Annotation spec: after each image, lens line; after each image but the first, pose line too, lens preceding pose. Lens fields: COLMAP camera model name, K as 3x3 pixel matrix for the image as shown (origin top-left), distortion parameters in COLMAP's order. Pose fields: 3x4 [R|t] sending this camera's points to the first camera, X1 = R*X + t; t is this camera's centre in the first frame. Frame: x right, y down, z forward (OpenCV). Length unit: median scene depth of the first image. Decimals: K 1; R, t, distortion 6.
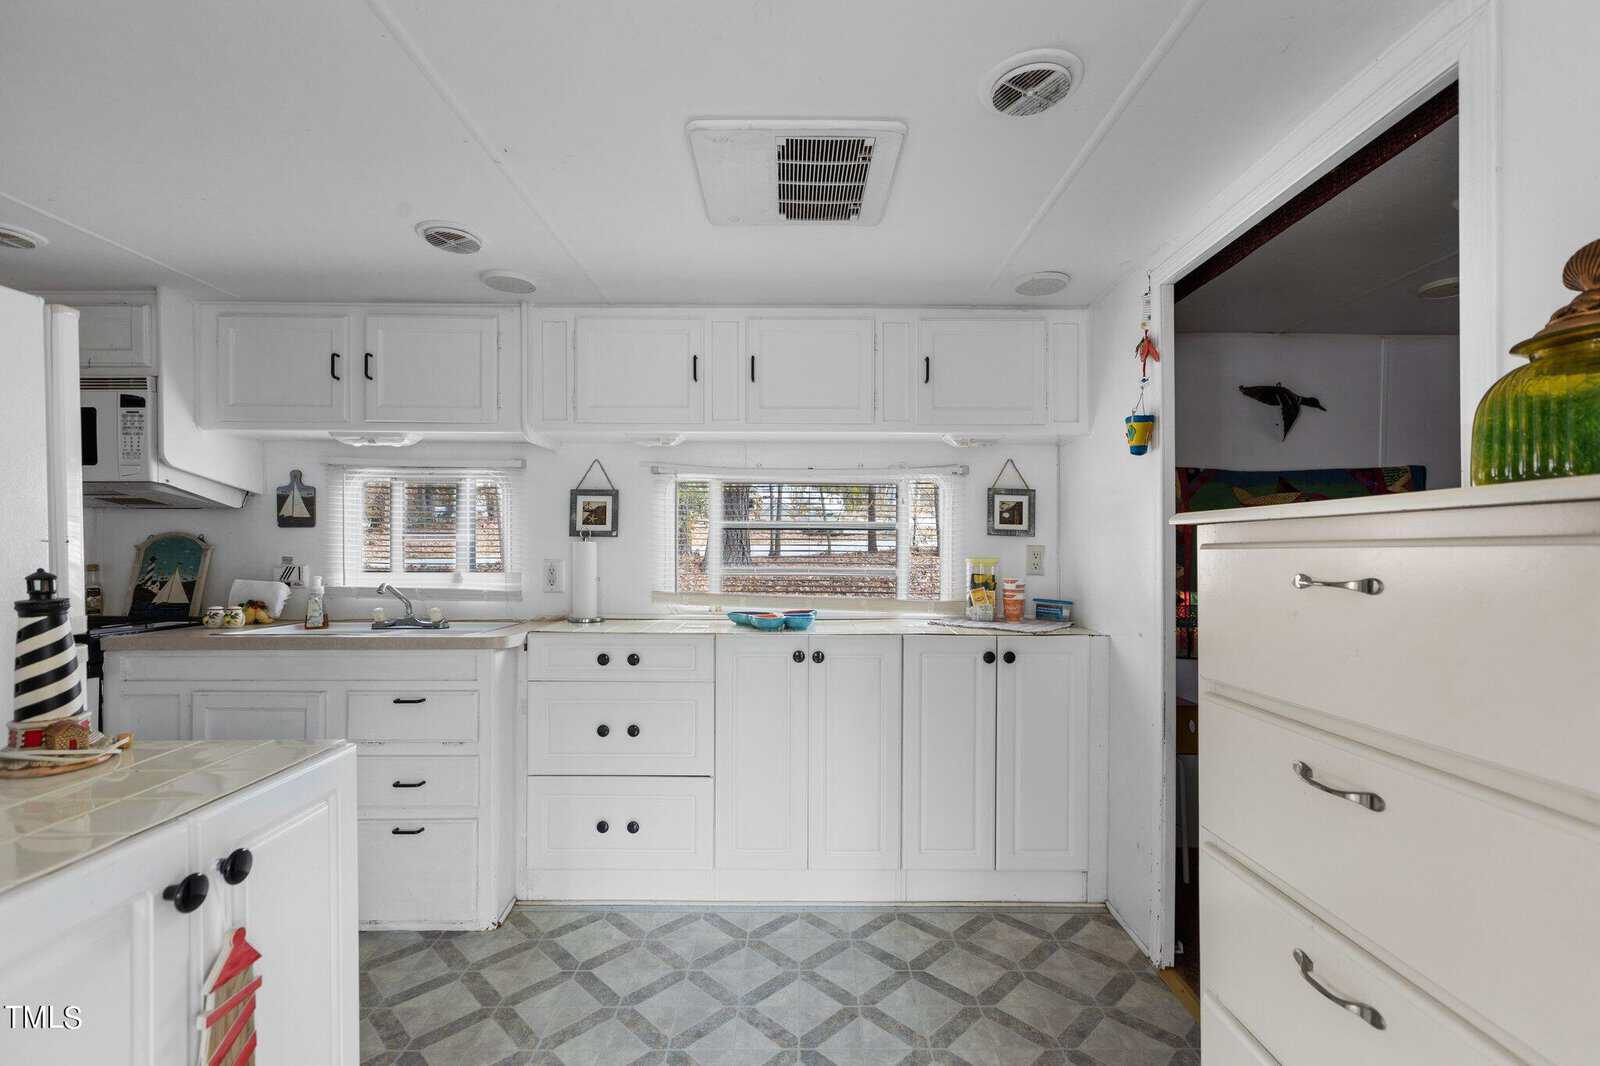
lens RADIAL K [[651.3, 0, 810.0], [0, 651.3, 561.4], [0, 0, 1]] dist [-0.000428, -0.000154]
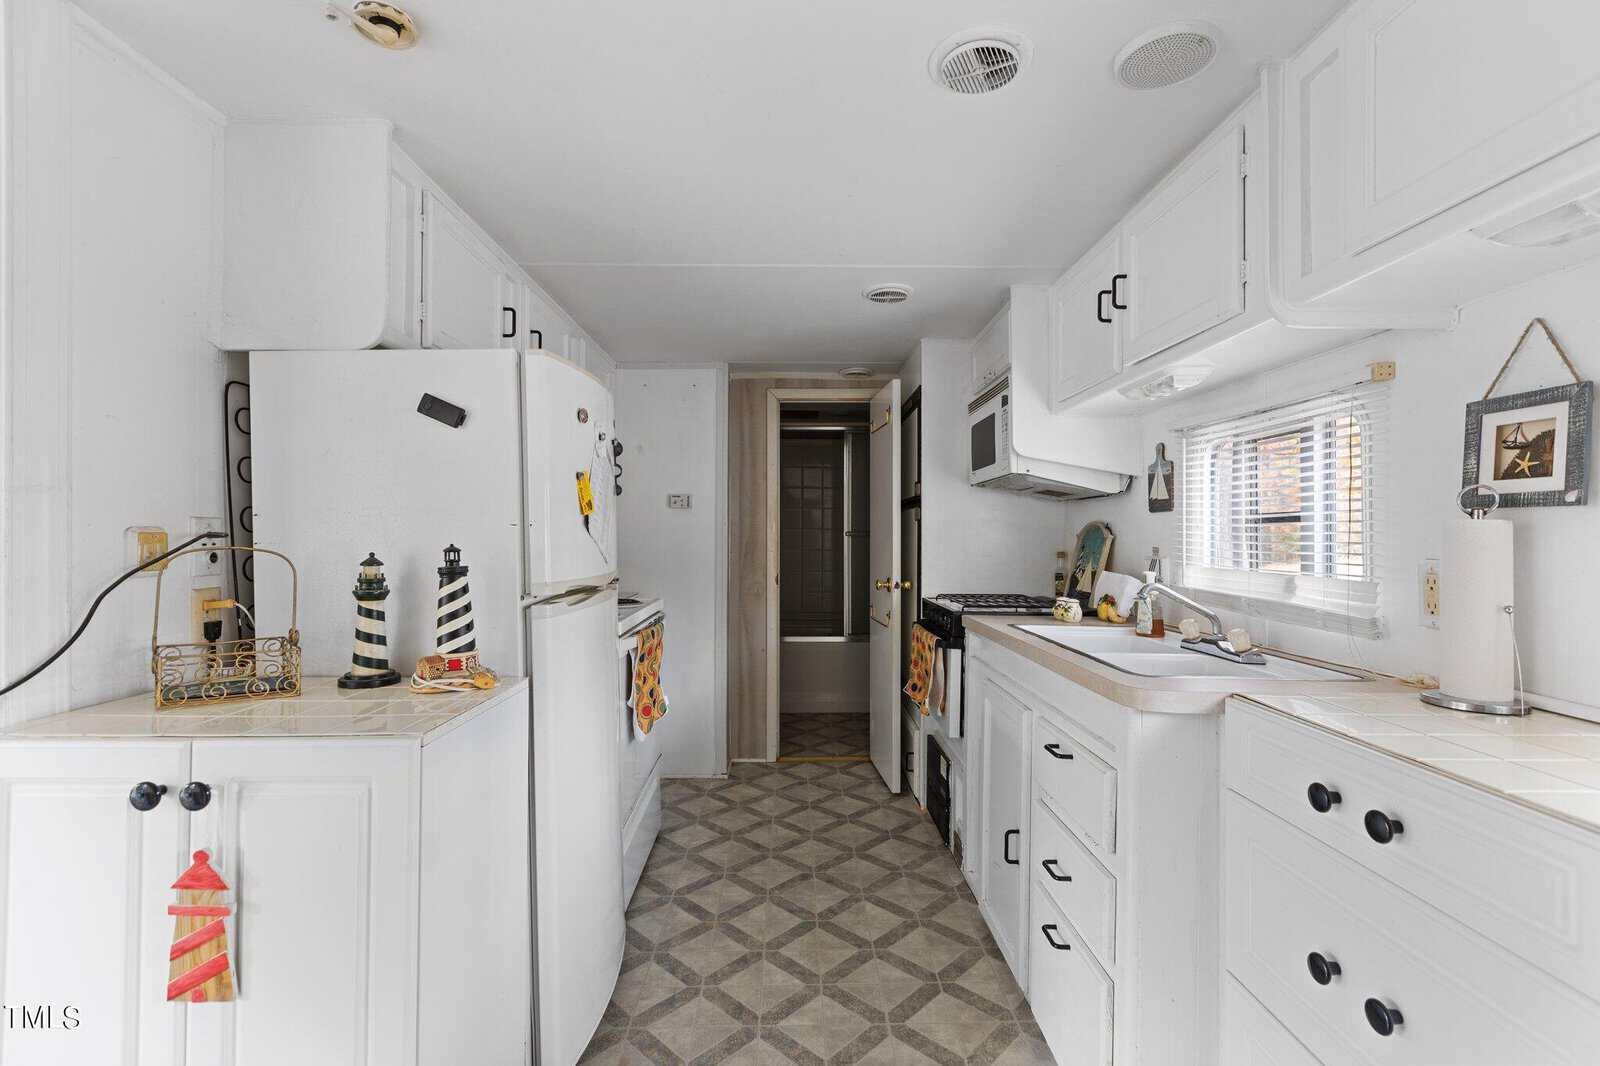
lens RADIAL K [[708.3, 0, 798.6], [0, 708.3, 537.3], [0, 0, 1]] dist [0.002245, -0.000219]
pose [[0.018735, -0.001329, -0.999824, 0.109060], [-0.026235, 0.999654, -0.001820, -0.006052], [0.999480, 0.026264, 0.018693, 0.534650]]
